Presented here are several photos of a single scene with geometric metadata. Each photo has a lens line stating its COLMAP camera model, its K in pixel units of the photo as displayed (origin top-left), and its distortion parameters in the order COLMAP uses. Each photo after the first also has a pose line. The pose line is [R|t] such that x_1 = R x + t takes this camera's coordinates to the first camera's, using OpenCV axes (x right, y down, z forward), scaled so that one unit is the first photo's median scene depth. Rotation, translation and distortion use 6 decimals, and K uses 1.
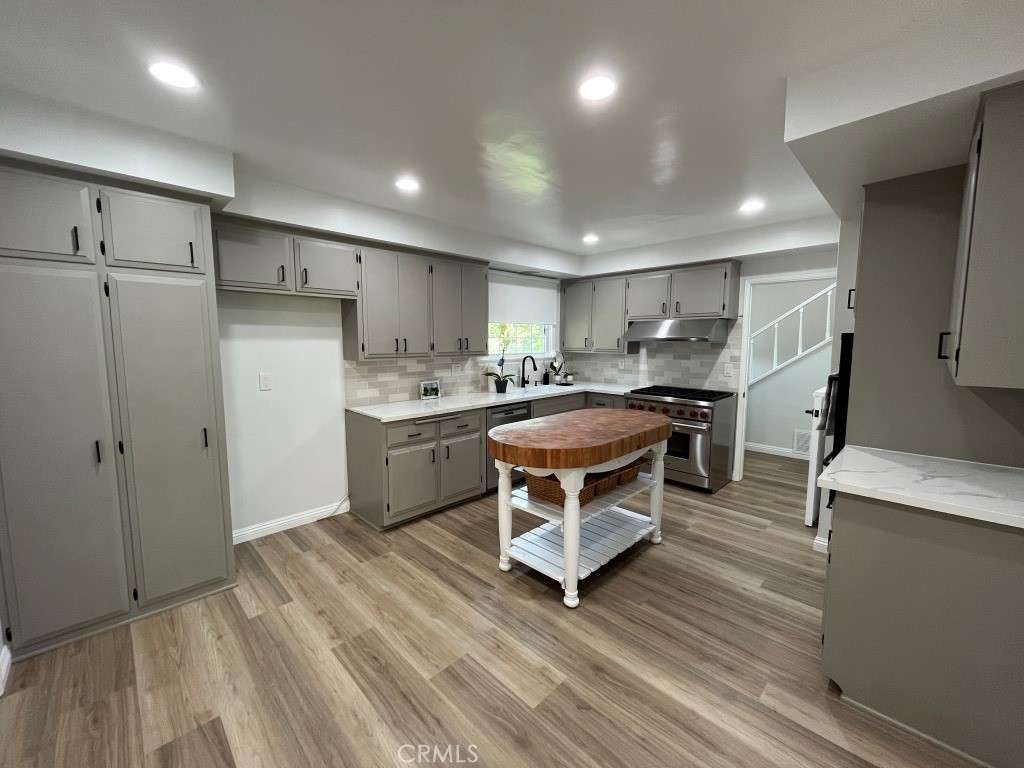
lens RADIAL K [[413.3, 0, 506.9], [0, 413.3, 380.9], [0, 0, 1]] dist [-0.002284, -0.000210]
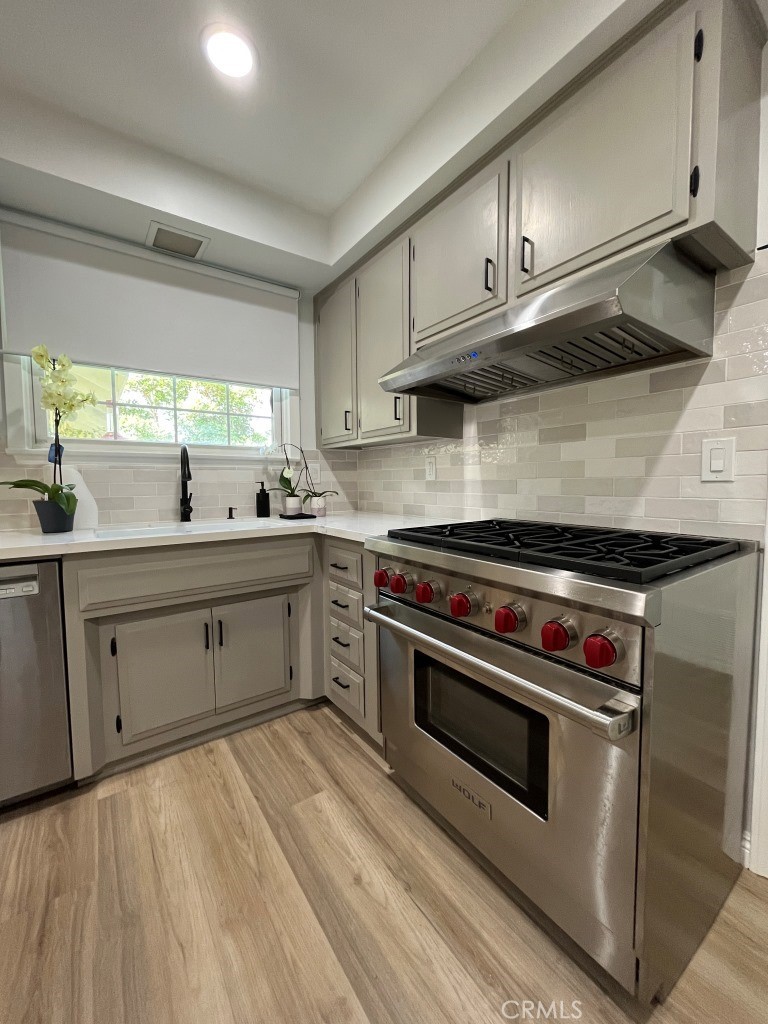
lens RADIAL K [[413.3, 0, 388.1], [0, 413.3, 507.3], [0, 0, 1]] dist [-0.002284, -0.000210]
pose [[0.987220, 0.001046, -0.159357, 0.369799], [-0.007487, 0.999179, -0.039824, 0.018675], [0.159184, 0.040509, 0.986417, 0.708411]]
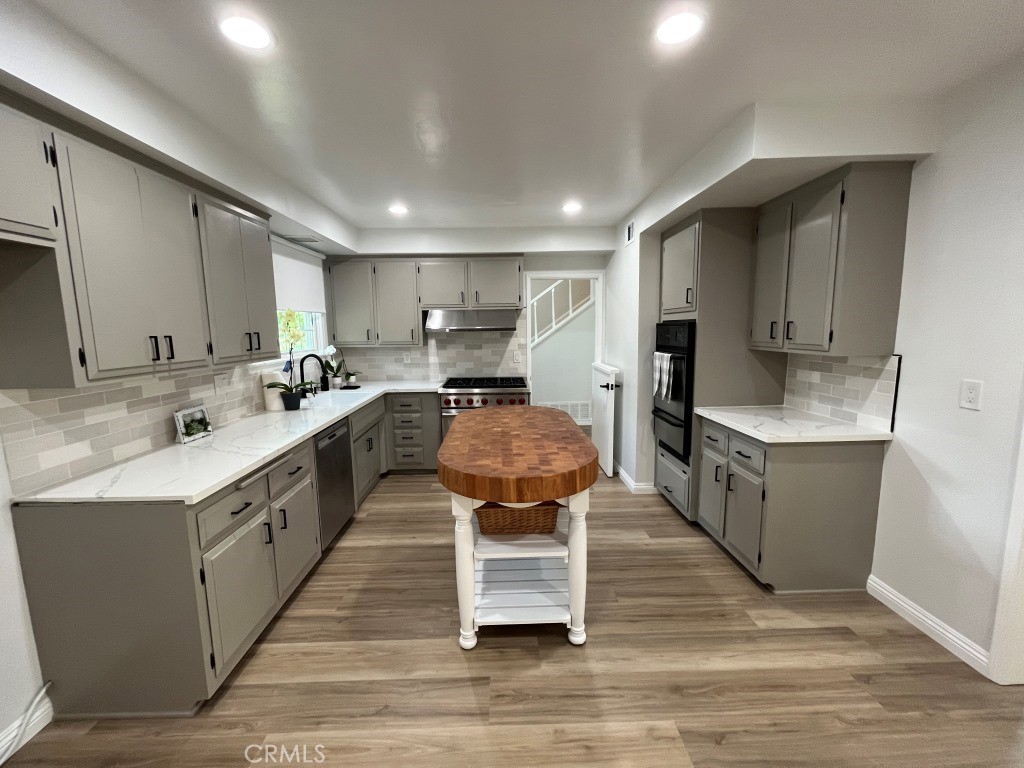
lens RADIAL K [[413.3, 0, 506.9], [0, 413.3, 380.9], [0, 0, 1]] dist [-0.002284, -0.000210]
pose [[0.688492, -0.104312, 0.717703, -0.274039], [0.087692, 0.994315, 0.060393, -0.031981], [-0.719923, 0.021357, 0.693725, 0.271614]]
